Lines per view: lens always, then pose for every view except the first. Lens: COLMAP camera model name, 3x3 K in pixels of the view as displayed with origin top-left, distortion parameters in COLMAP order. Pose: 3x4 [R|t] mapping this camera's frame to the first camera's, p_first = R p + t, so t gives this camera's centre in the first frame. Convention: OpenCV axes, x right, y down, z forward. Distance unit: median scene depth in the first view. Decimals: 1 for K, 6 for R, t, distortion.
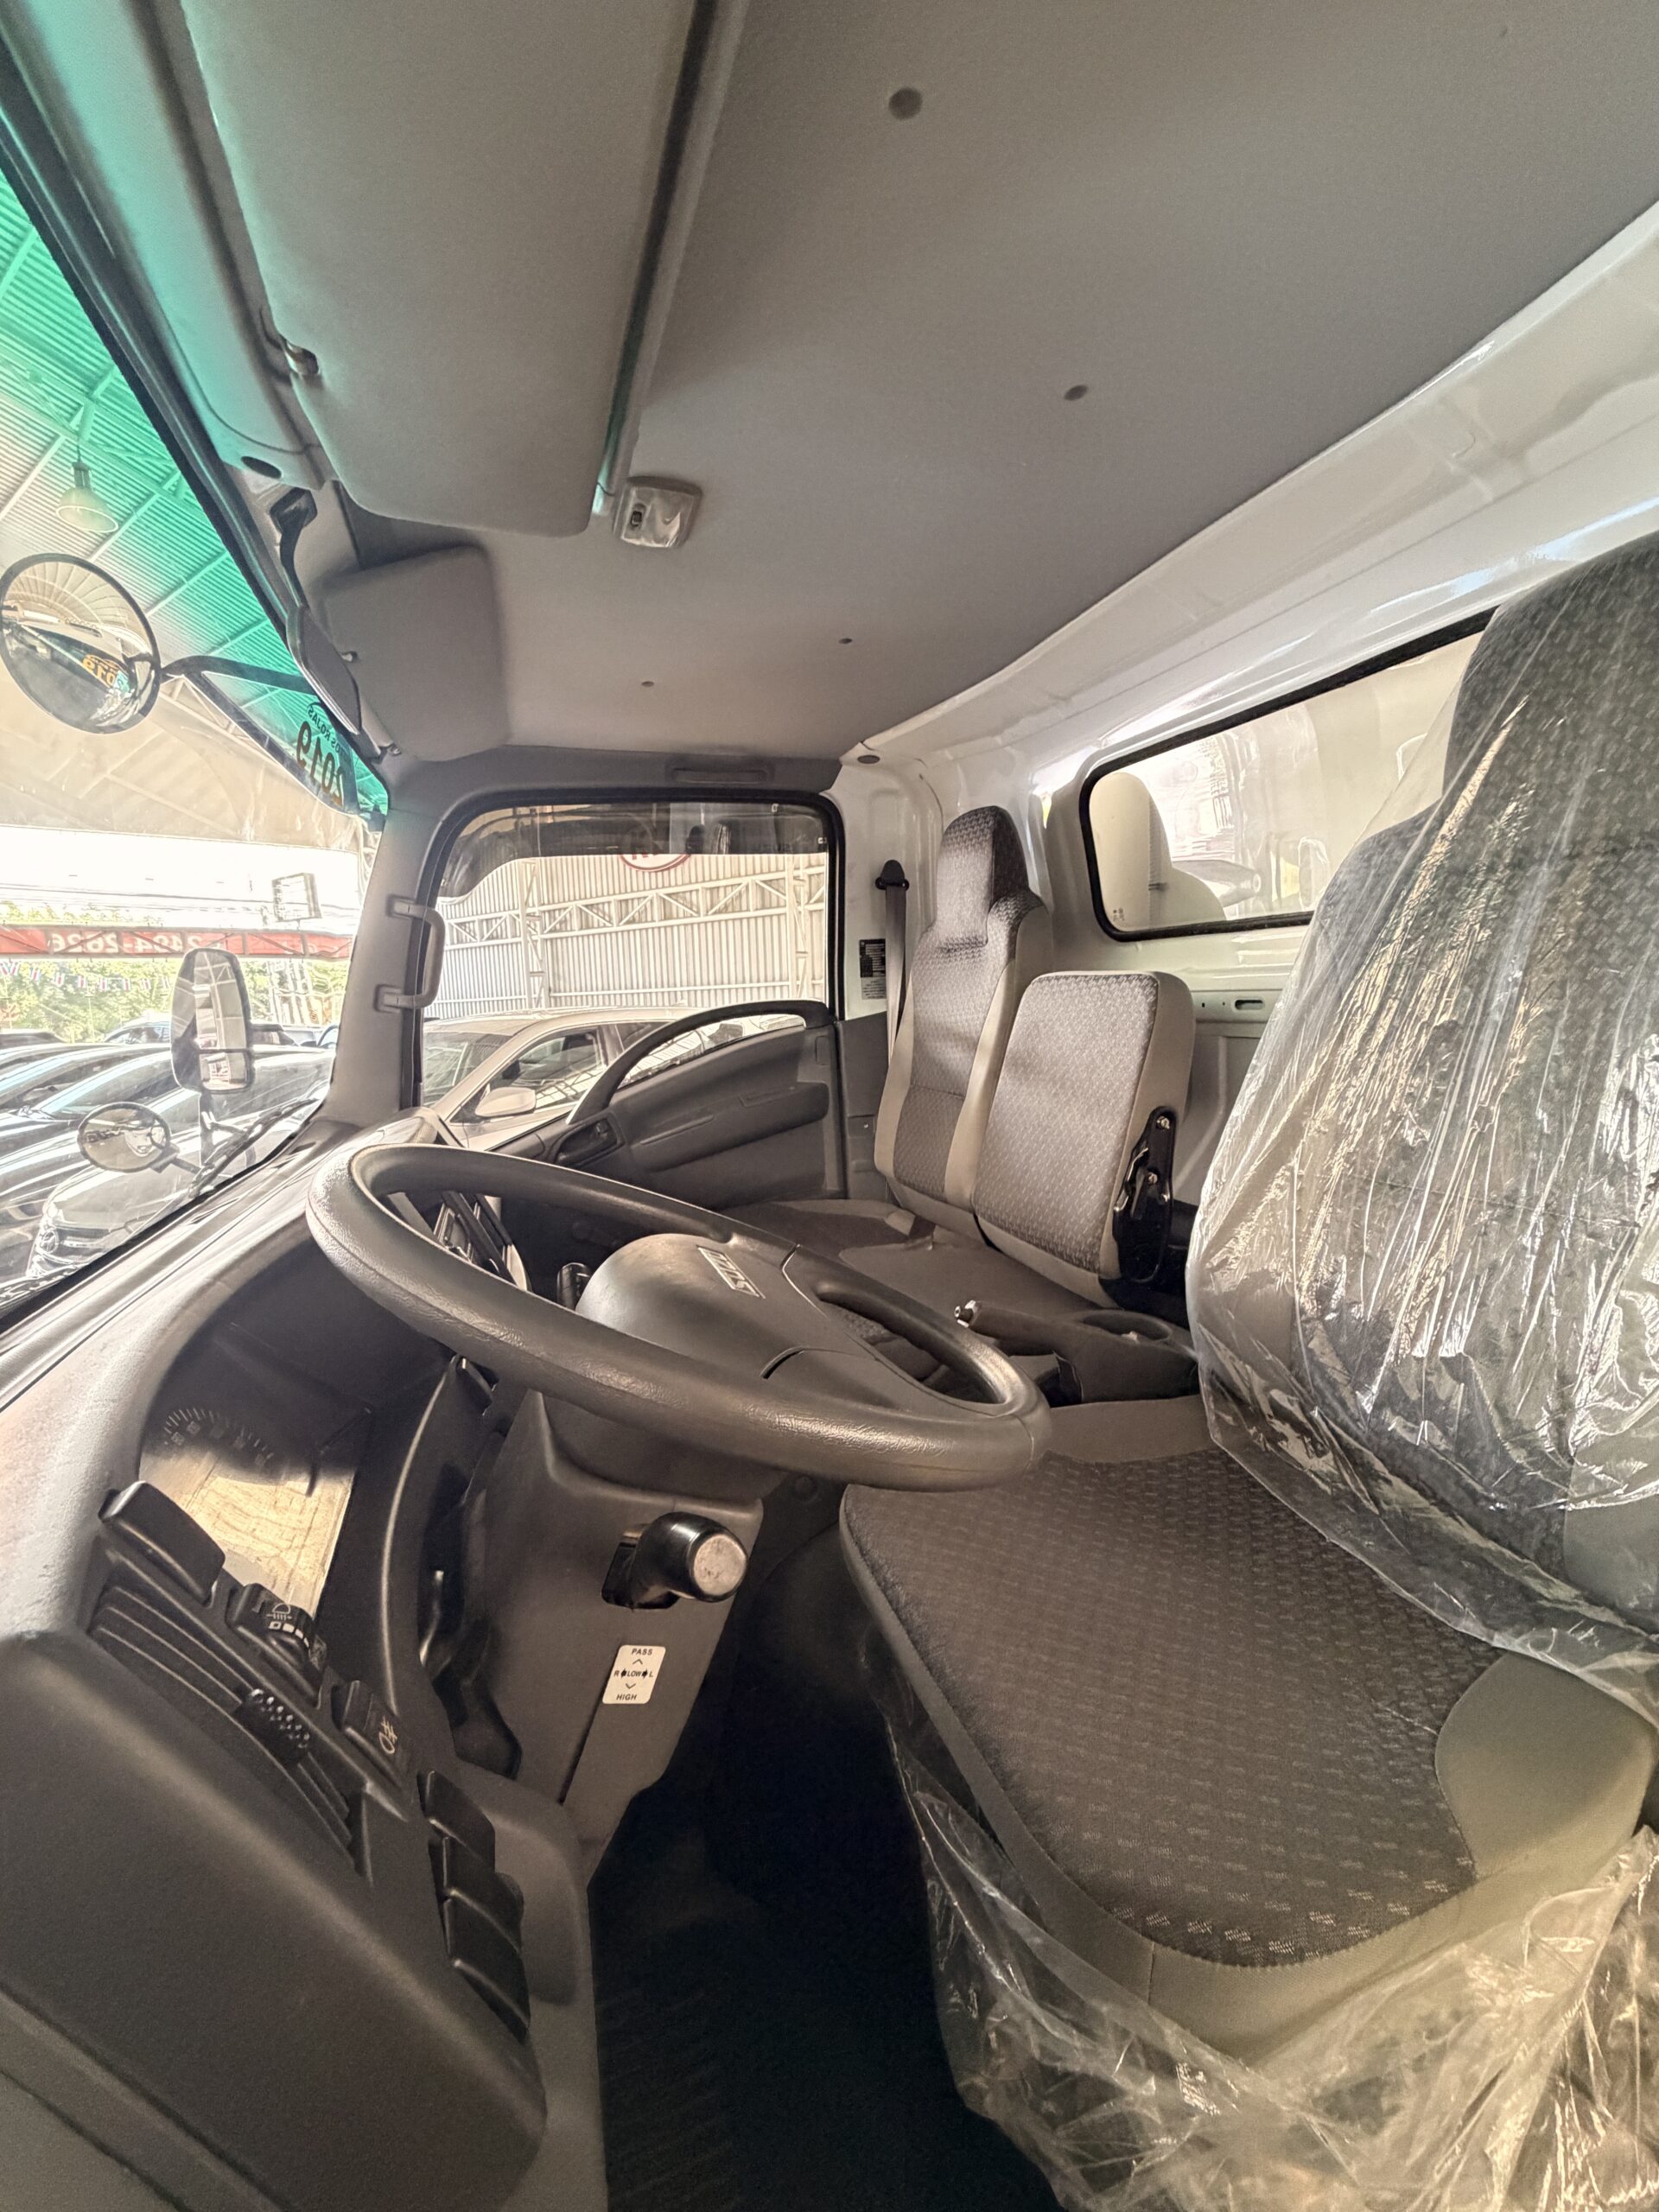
lens RADIAL K [[881.9, 0, 819.4], [0, 881.9, 1092.7], [0, 0, 1]] dist [-0.000103, -0.000078]
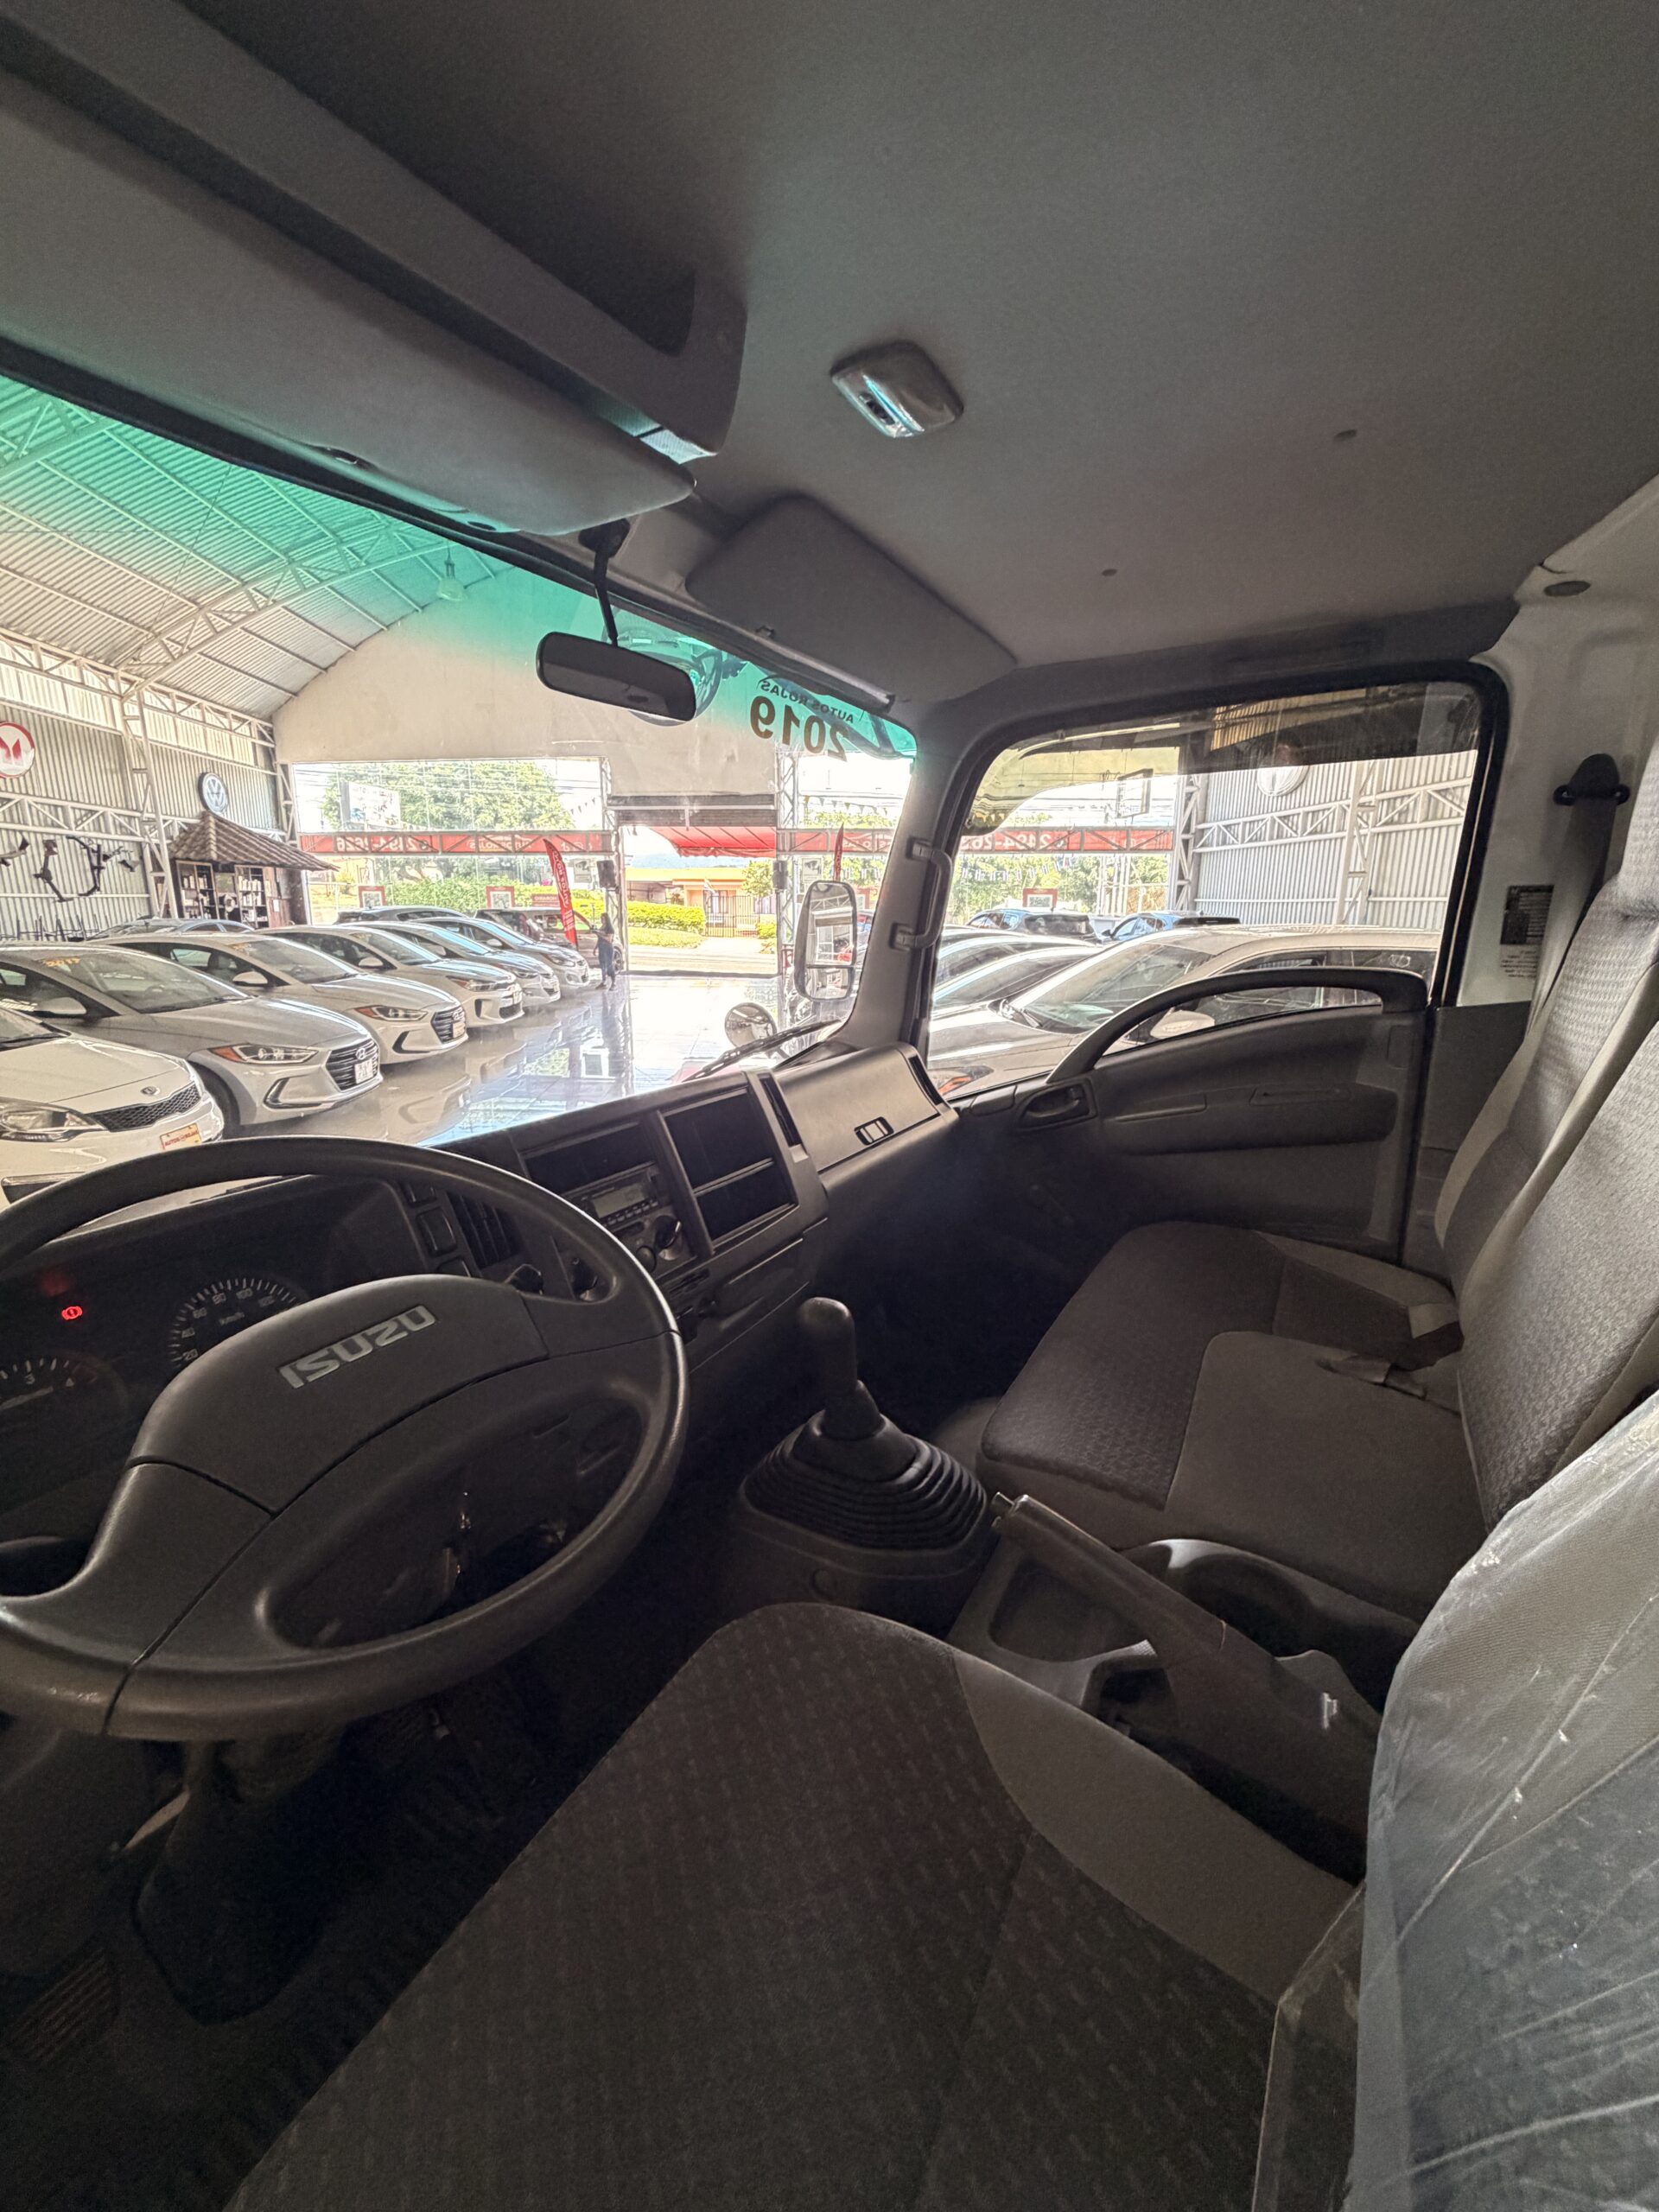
lens RADIAL K [[881.9, 0, 819.4], [0, 881.9, 1092.7], [0, 0, 1]] dist [-0.000103, -0.000078]
pose [[0.645928, 0.201726, -0.736263, 0.230528], [-0.115061, 0.979163, 0.167333, -0.076158], [0.754677, -0.023369, 0.655680, 0.194171]]
